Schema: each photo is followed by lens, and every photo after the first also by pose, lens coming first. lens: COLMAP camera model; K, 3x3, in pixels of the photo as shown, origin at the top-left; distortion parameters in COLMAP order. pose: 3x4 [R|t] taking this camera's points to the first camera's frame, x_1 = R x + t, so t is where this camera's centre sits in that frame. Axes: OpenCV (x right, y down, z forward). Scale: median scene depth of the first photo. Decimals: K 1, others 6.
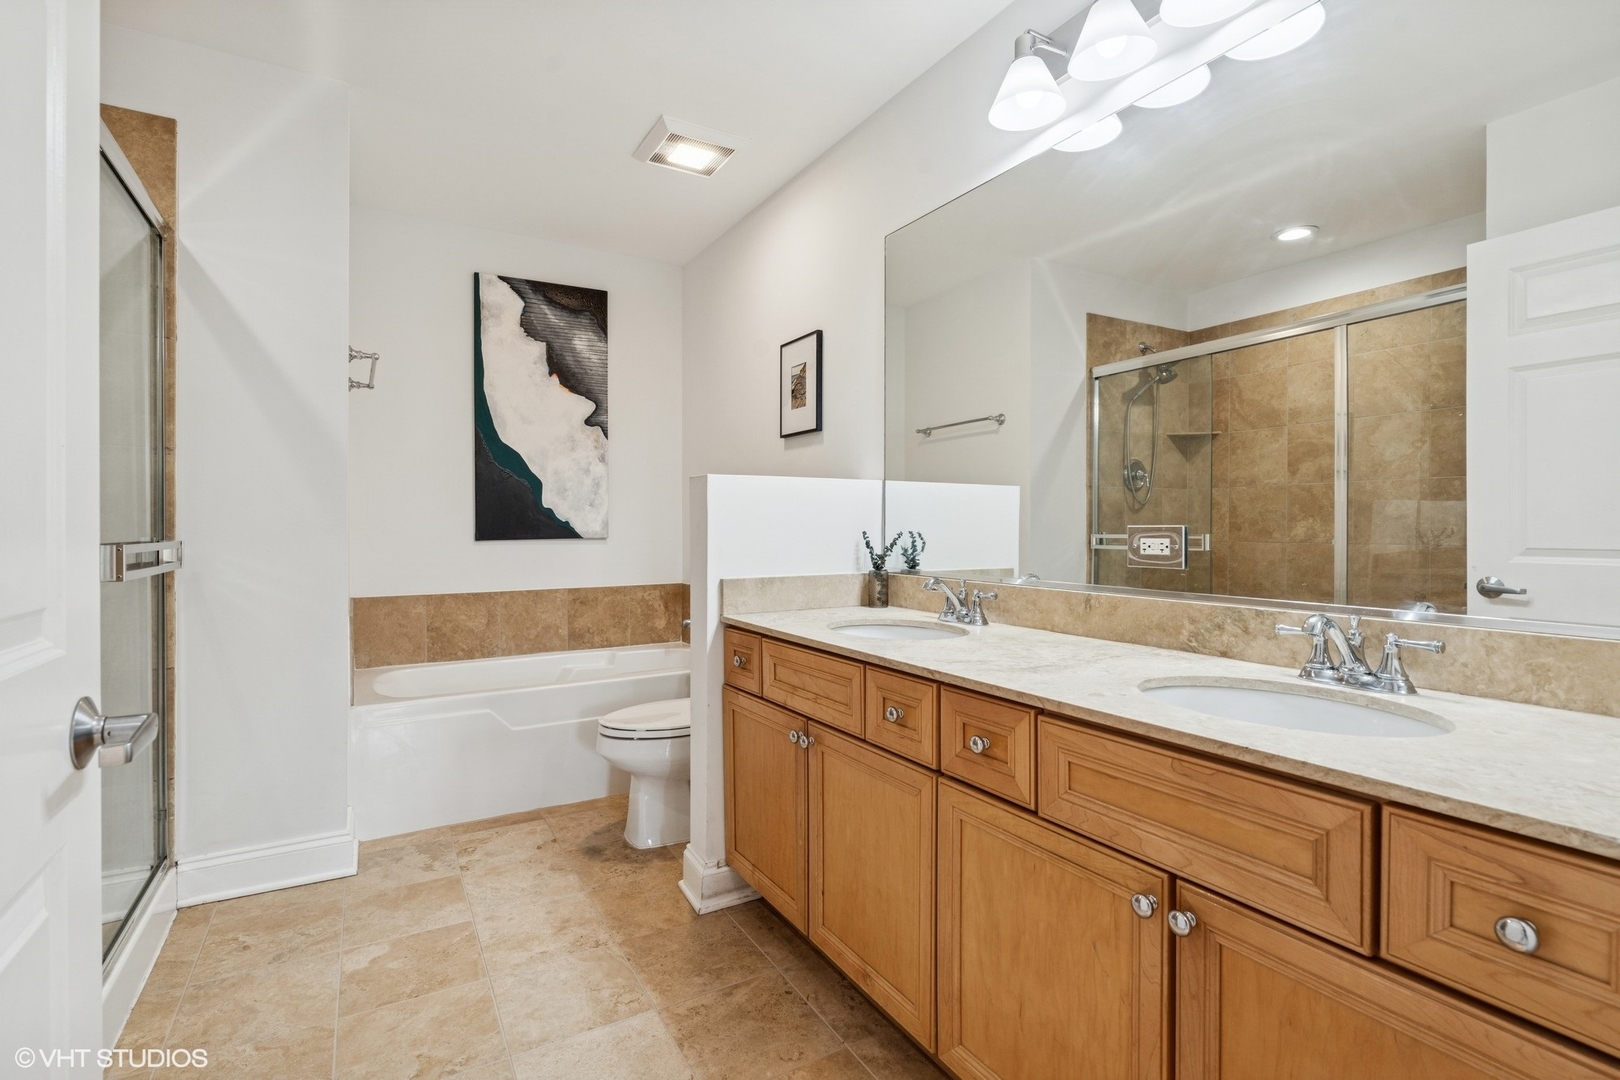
lens RADIAL K [[783.4, 0, 805.9], [0, 783.4, 528.4], [0, 0, 1]] dist [0.003646, -0.001029]
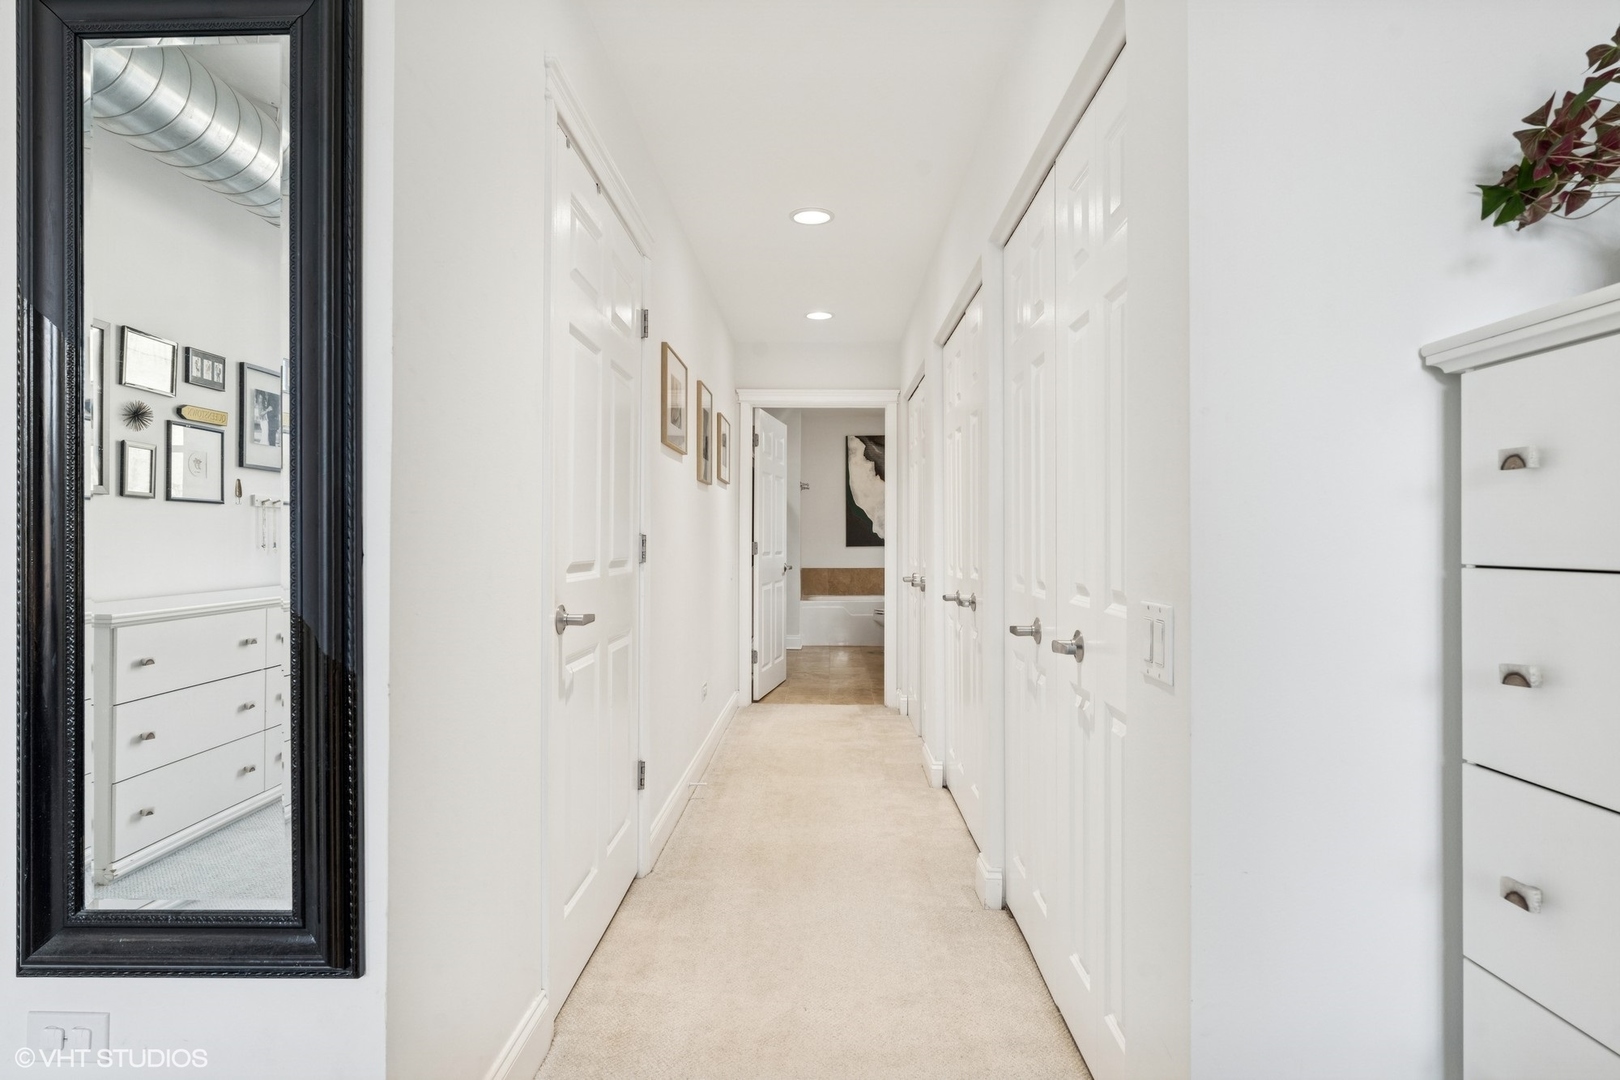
lens RADIAL K [[887.1, 0, 811.2], [0, 887.1, 537.7], [0, 0, 1]] dist [0.000599, 0.000024]
pose [[0.861573, 0.003075, -0.507625, 0.865396], [-0.002727, 0.999995, 0.001429, -0.015334], [0.507627, 0.000154, 0.861577, -1.397500]]
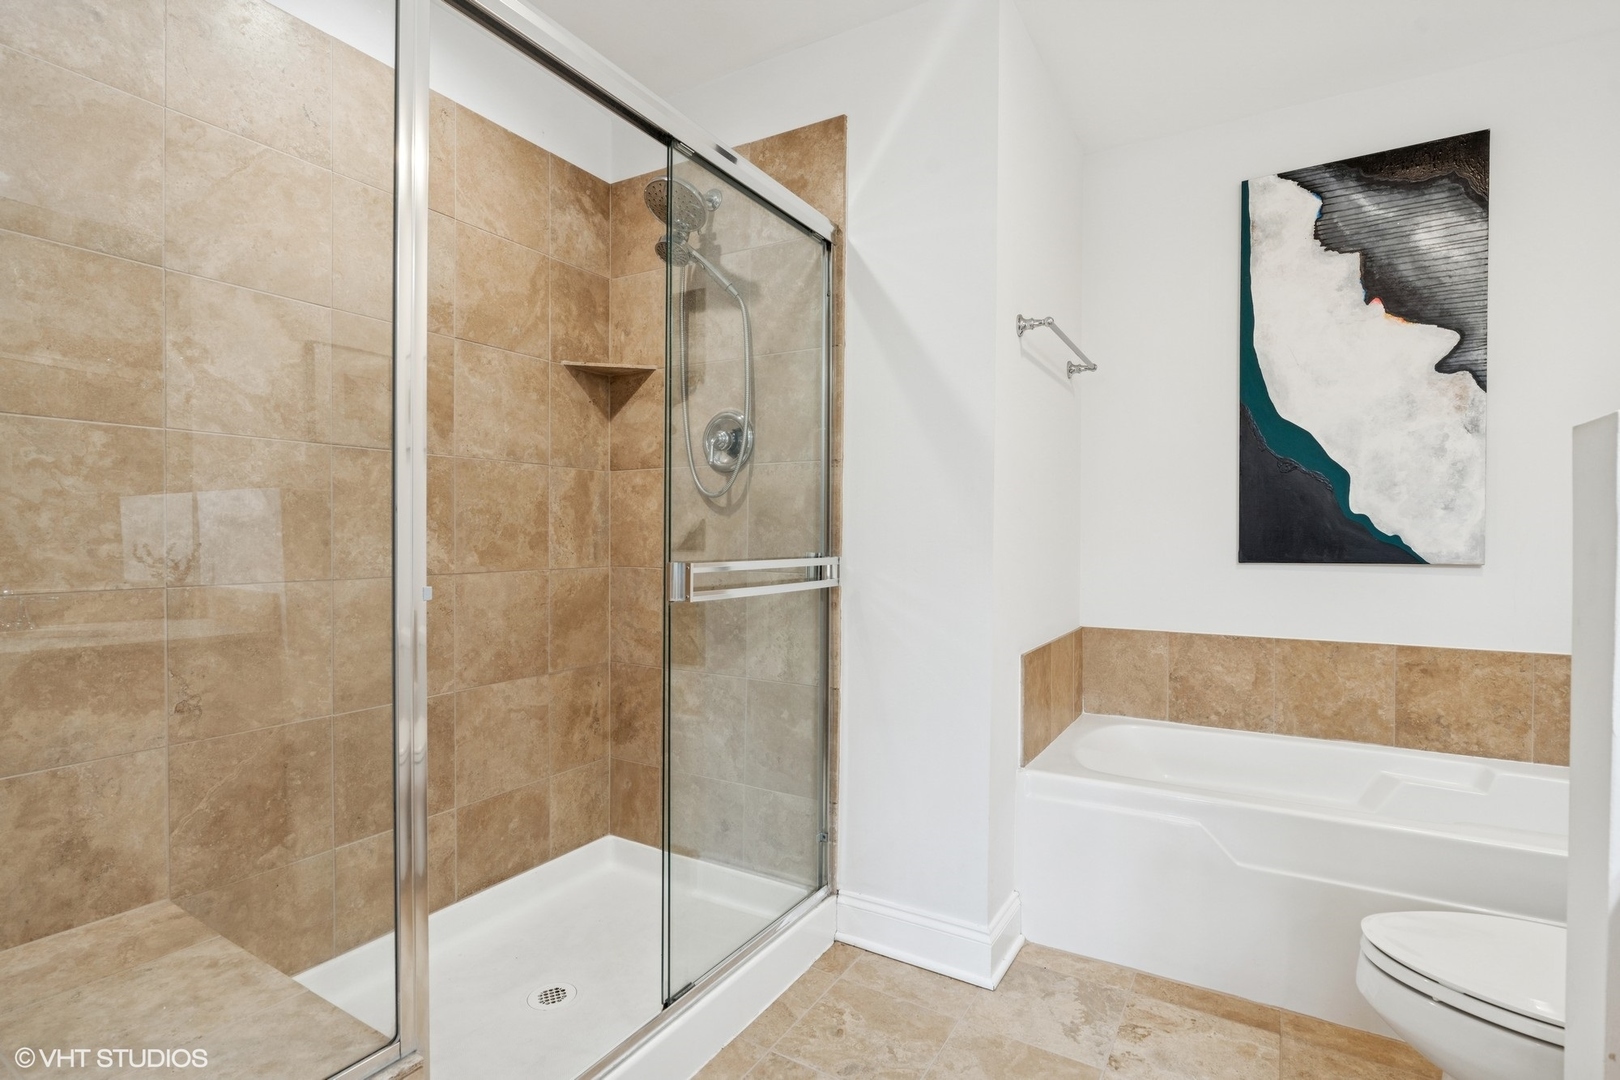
lens RADIAL K [[783.4, 0, 803.8], [0, 783.4, 542.7], [0, 0, 1]] dist [0.003646, -0.001029]
pose [[0.483907, 0.011655, -0.875042, 0.007527], [-0.007697, 0.999929, 0.009062, -0.005582], [0.875086, 0.002350, 0.483962, 0.311050]]
